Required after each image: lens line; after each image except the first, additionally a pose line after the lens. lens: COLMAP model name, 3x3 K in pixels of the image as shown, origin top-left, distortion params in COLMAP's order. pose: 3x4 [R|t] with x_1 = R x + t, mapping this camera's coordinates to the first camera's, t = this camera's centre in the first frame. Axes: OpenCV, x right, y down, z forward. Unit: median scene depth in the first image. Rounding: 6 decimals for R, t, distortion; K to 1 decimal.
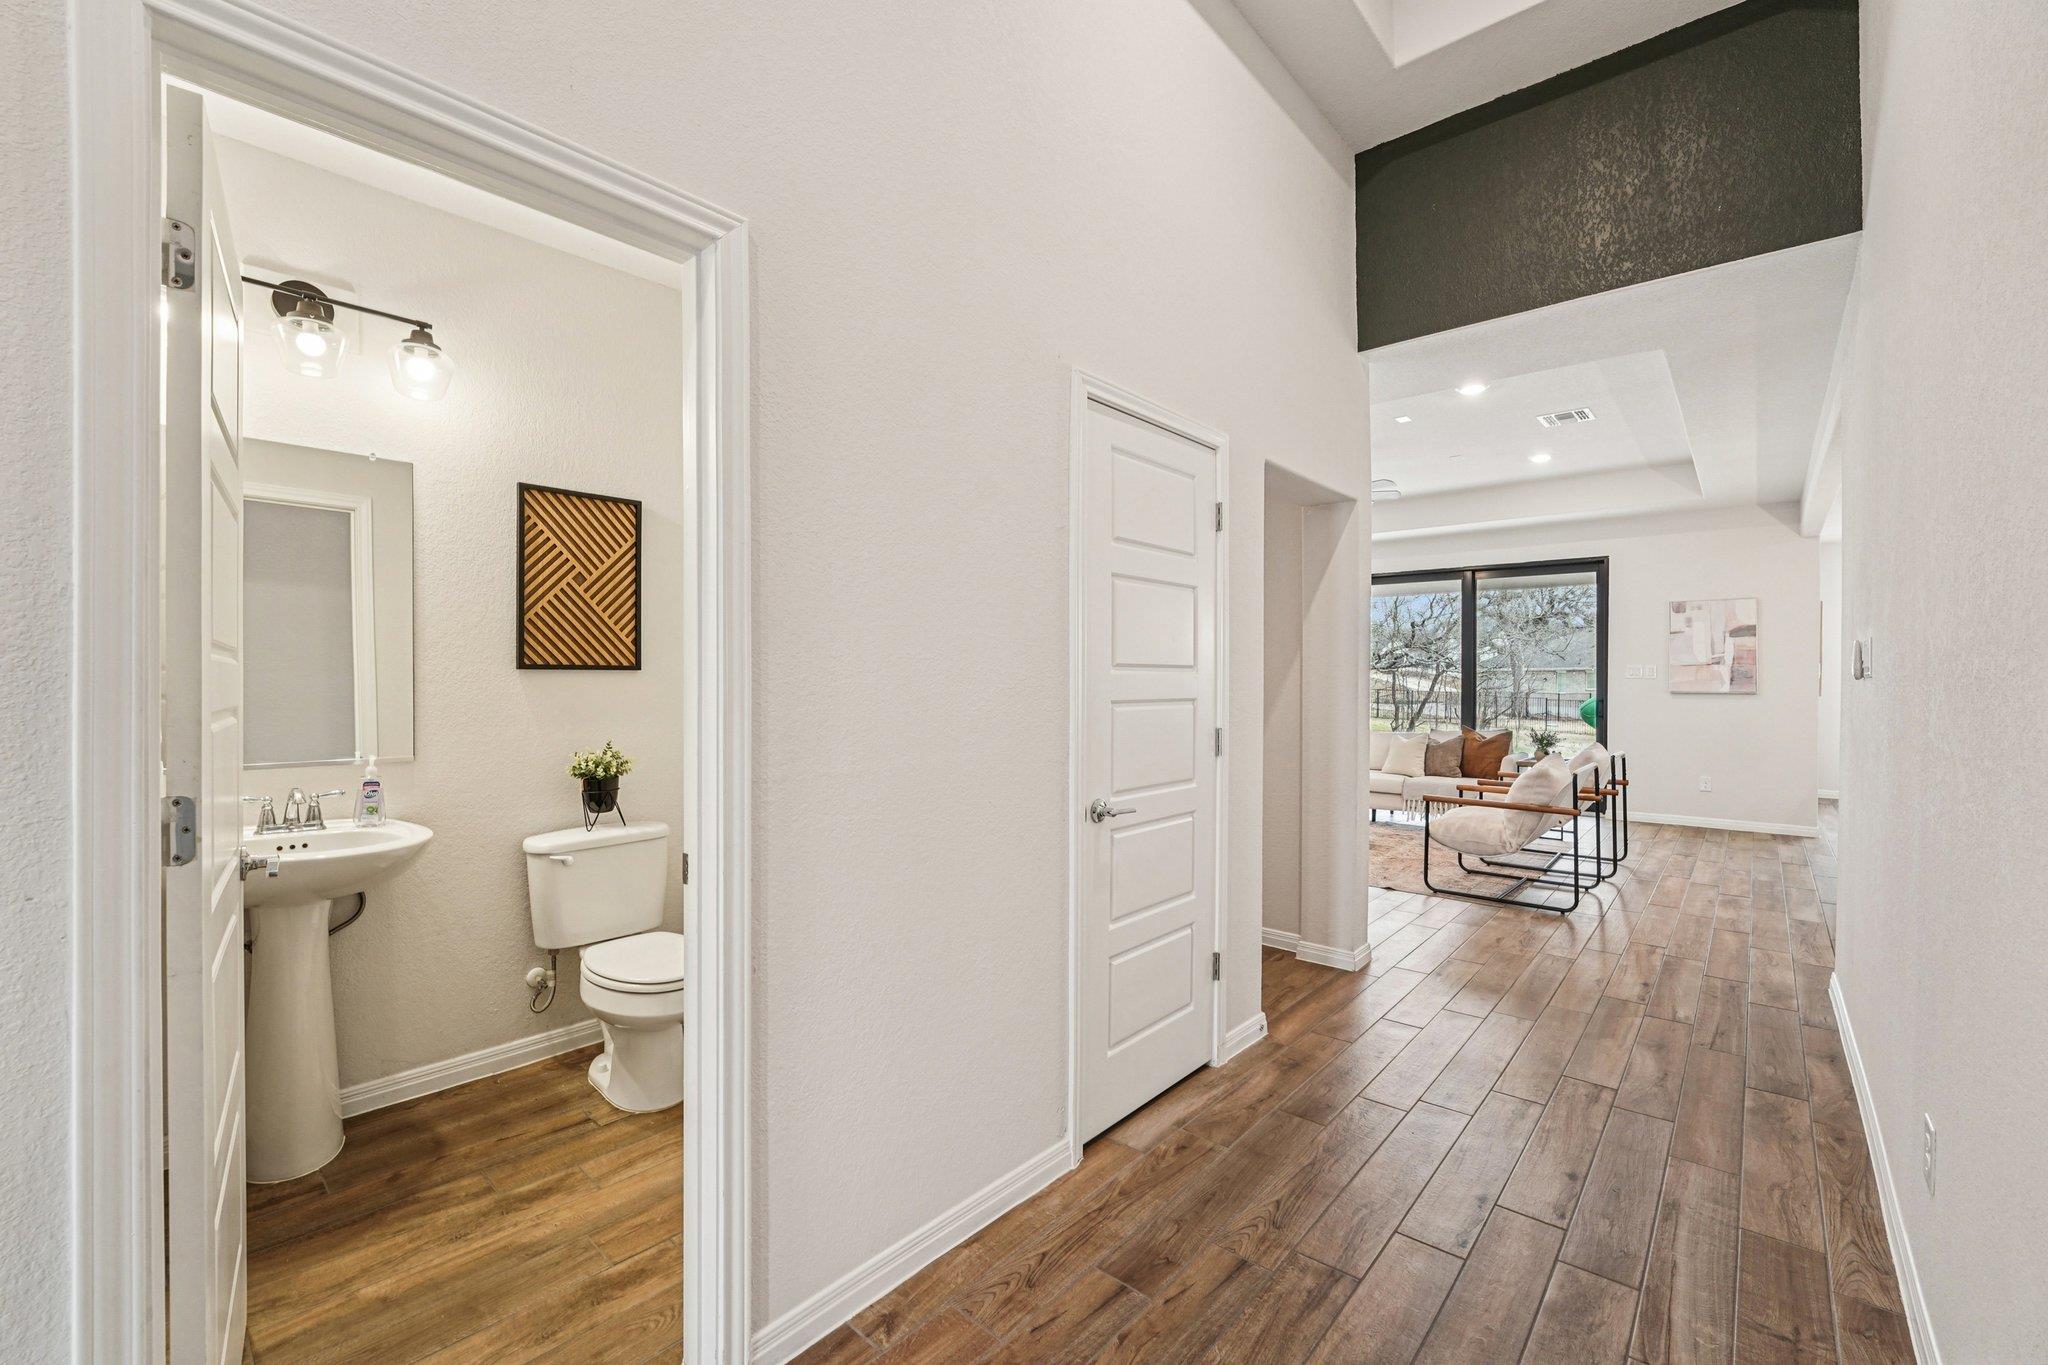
lens RADIAL K [[834.5, 0, 1015.3], [0, 834.5, 680.0], [0, 0, 1]] dist [-0.018345, -0.000184]
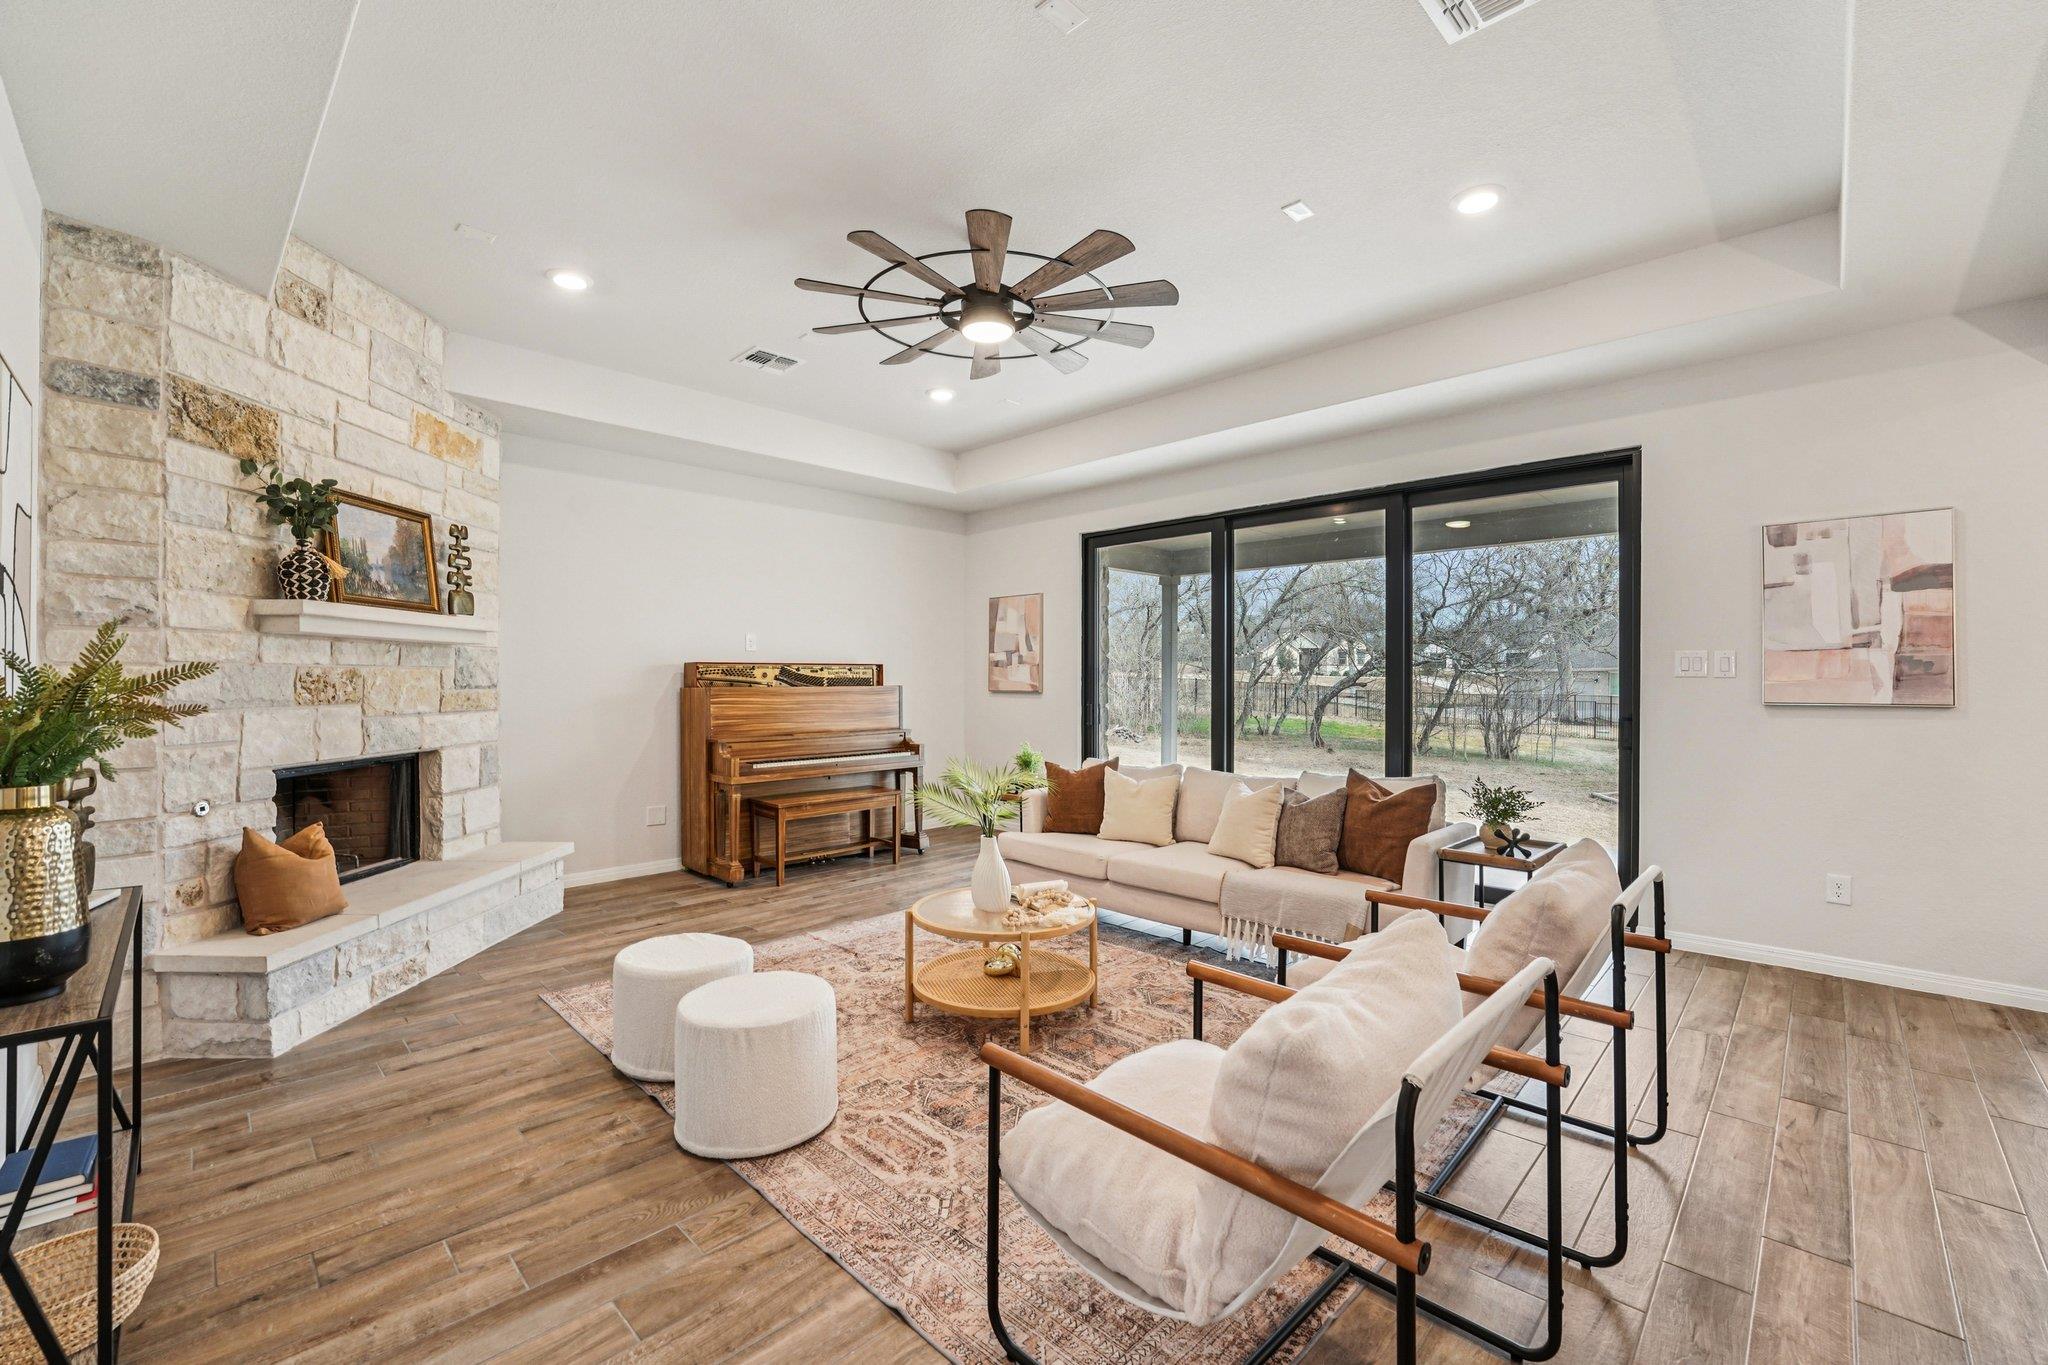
lens RADIAL K [[834.5, 0, 1012.4], [0, 834.5, 683.5], [0, 0, 1]] dist [-0.018345, -0.000184]
pose [[0.998752, -0.003131, -0.049847, 0.099965], [0.003240, 0.999993, 0.002107, -0.000071], [0.049840, -0.002266, 0.998755, 0.132067]]
